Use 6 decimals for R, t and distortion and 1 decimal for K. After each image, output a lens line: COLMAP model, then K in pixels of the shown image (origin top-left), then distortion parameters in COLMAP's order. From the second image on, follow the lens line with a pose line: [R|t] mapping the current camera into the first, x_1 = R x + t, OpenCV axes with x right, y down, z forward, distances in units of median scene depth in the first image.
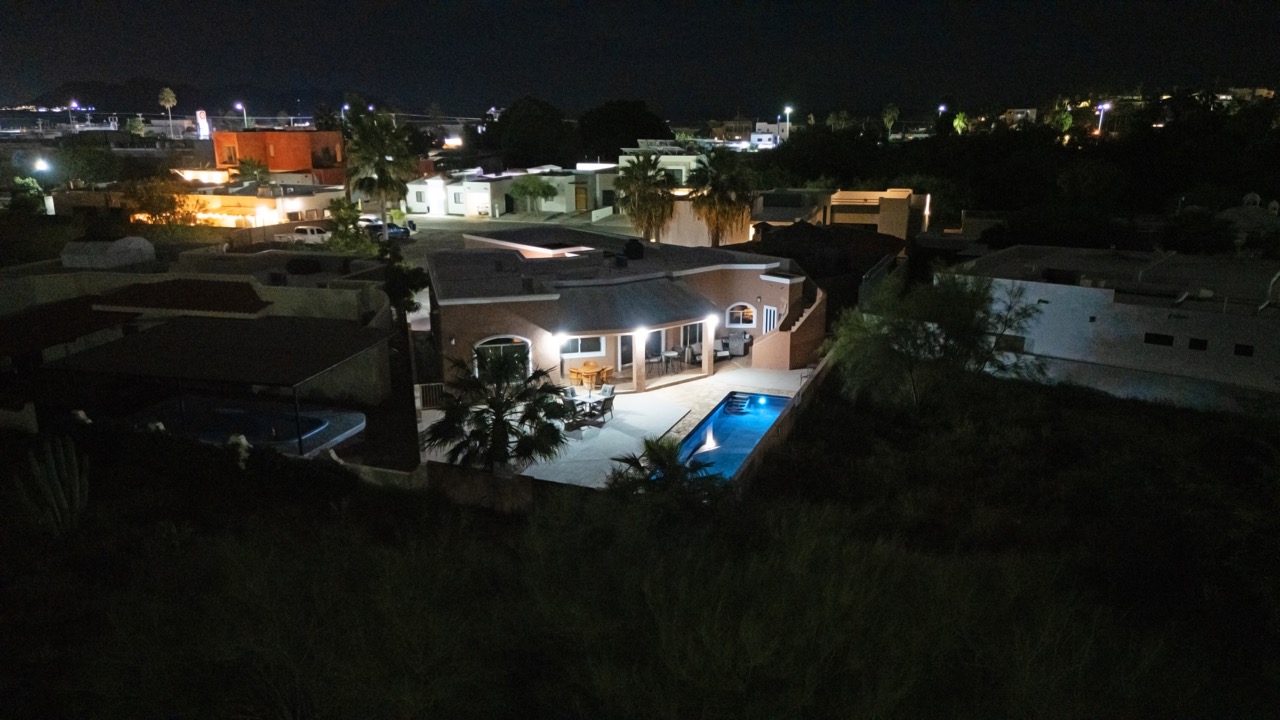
lens RADIAL K [[926.6, 0, 647.0], [0, 926.6, 378.8], [0, 0, 1]] dist [0.066892, -0.086278]
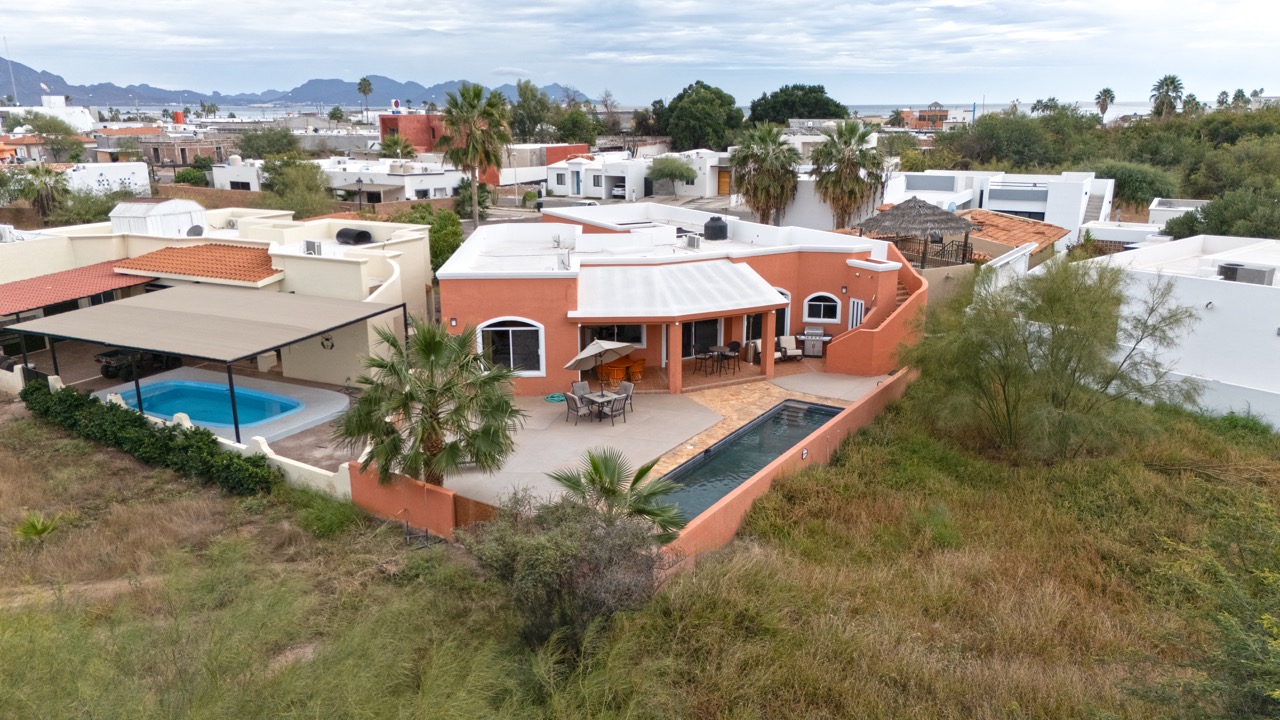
lens RADIAL K [[926.6, 0, 647.0], [0, 926.6, 378.8], [0, 0, 1]] dist [0.066892, -0.086278]
pose [[0.981492, 0.055371, -0.183321, 0.114175], [-0.053583, 0.998455, 0.014696, -0.009526], [0.183852, -0.004601, 0.982943, 0.167799]]
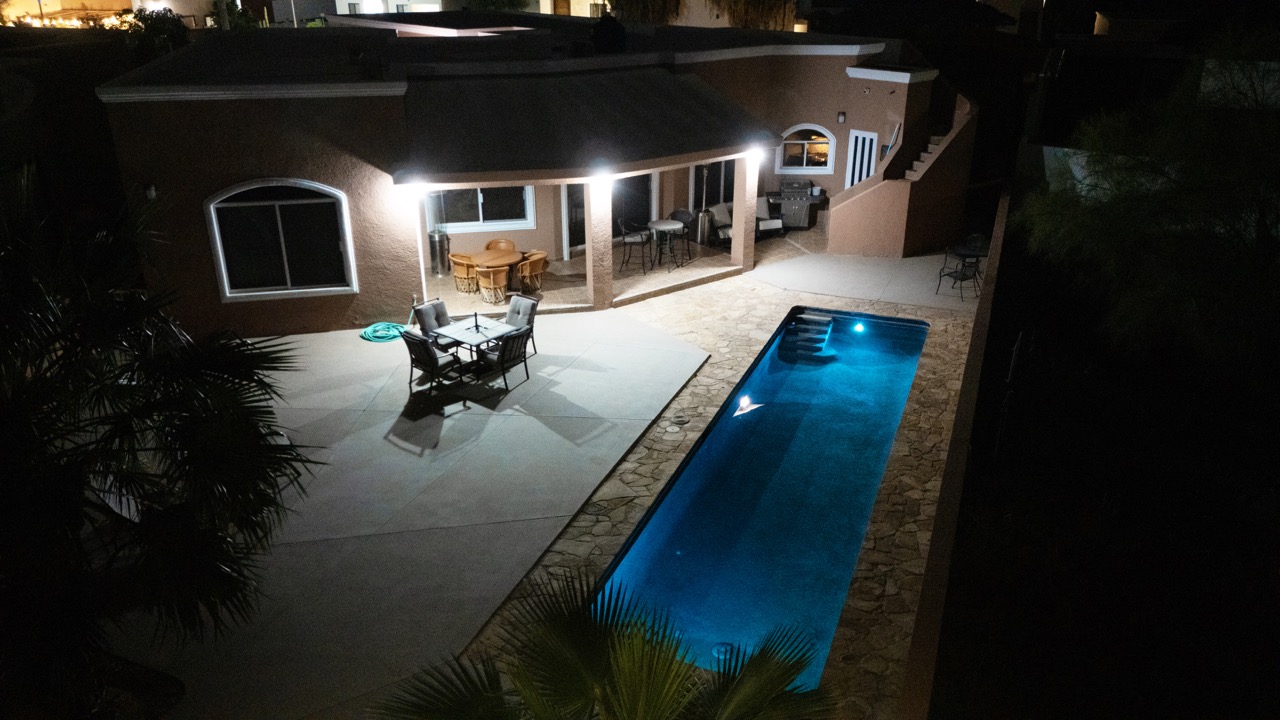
lens RADIAL K [[926.6, 0, 647.0], [0, 926.6, 378.8], [0, 0, 1]] dist [0.066892, -0.086278]
pose [[0.999949, 0.007180, -0.007063, 0.018444], [-0.006091, 0.989602, 0.143706, -0.017293], [0.008021, -0.143656, 0.989595, 0.506734]]
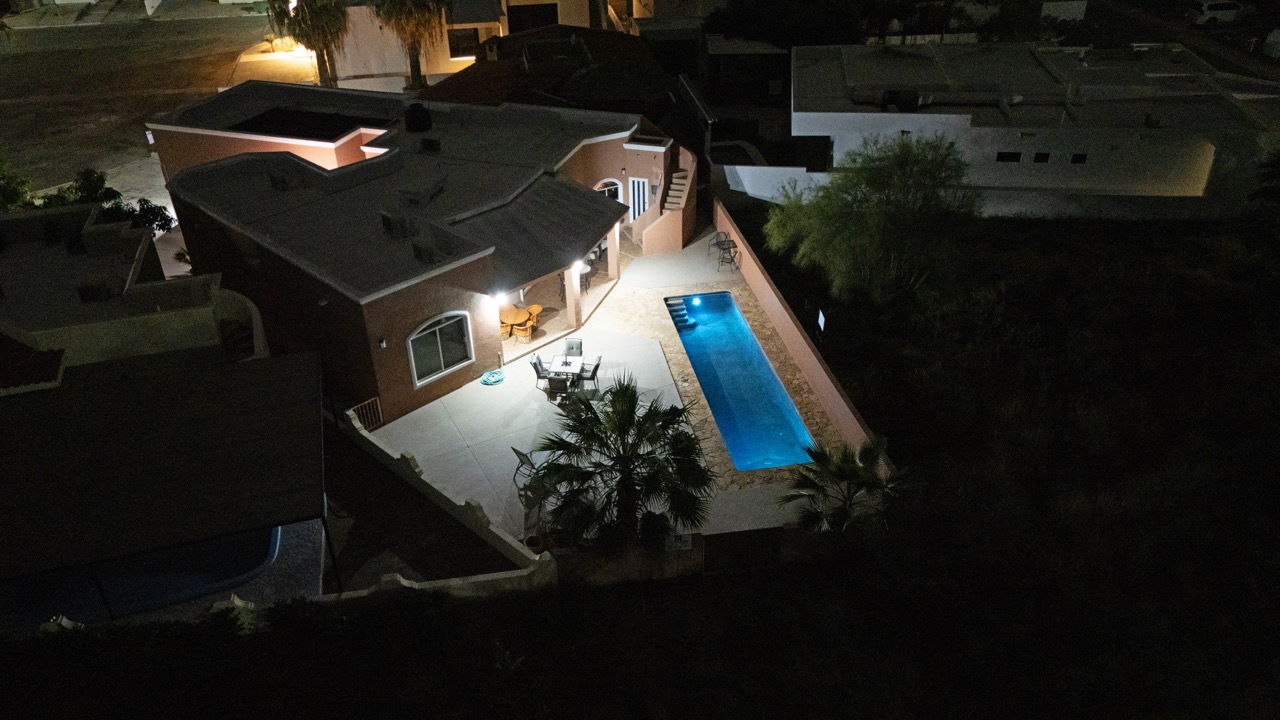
lens RADIAL K [[926.6, 0, 647.0], [0, 926.6, 378.8], [0, 0, 1]] dist [0.066892, -0.086278]
pose [[0.852791, -0.291721, 0.433182, -0.323345], [0.152341, 0.932329, 0.327956, -0.204063], [-0.499540, -0.213686, 0.839523, 0.231326]]
